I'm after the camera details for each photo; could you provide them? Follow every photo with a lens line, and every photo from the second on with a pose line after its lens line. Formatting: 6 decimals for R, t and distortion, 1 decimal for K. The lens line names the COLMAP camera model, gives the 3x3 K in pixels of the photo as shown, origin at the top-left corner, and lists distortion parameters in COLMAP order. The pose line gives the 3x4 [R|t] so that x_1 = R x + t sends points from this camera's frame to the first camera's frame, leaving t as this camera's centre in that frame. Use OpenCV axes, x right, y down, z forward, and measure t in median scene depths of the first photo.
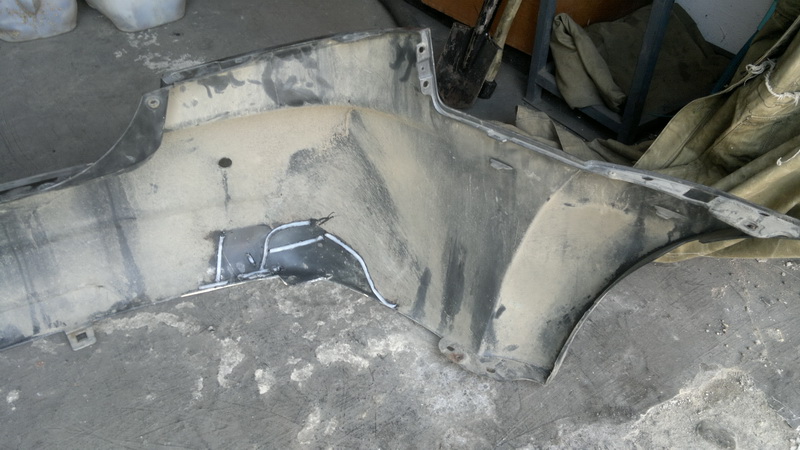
lens RADIAL K [[670.1, 0, 398.5], [0, 670.1, 223.2], [0, 0, 1]] dist [0.075681, -0.125846]
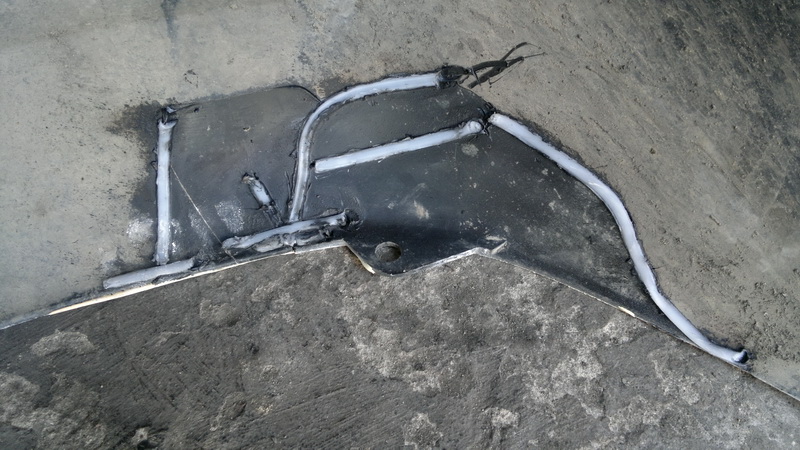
lens RADIAL K [[670.1, 0, 395.2], [0, 670.1, 225.3], [0, 0, 1]] dist [0.075681, -0.125846]
pose [[0.999962, -0.002305, 0.008444, -0.161499], [0.000532, 0.978919, 0.204249, 0.002017], [-0.008736, -0.204237, 0.978883, 0.697130]]
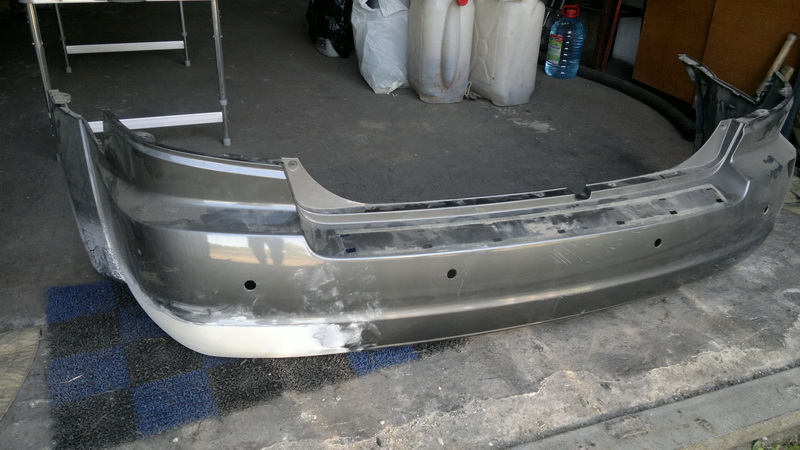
lens RADIAL K [[670.1, 0, 396.2], [0, 670.1, 224.0], [0, 0, 1]] dist [0.075681, -0.125846]
pose [[0.967543, 0.141616, -0.209298, -0.417178], [-0.189166, 0.955043, -0.228272, 0.652884], [0.167562, 0.260455, 0.950834, -0.821146]]
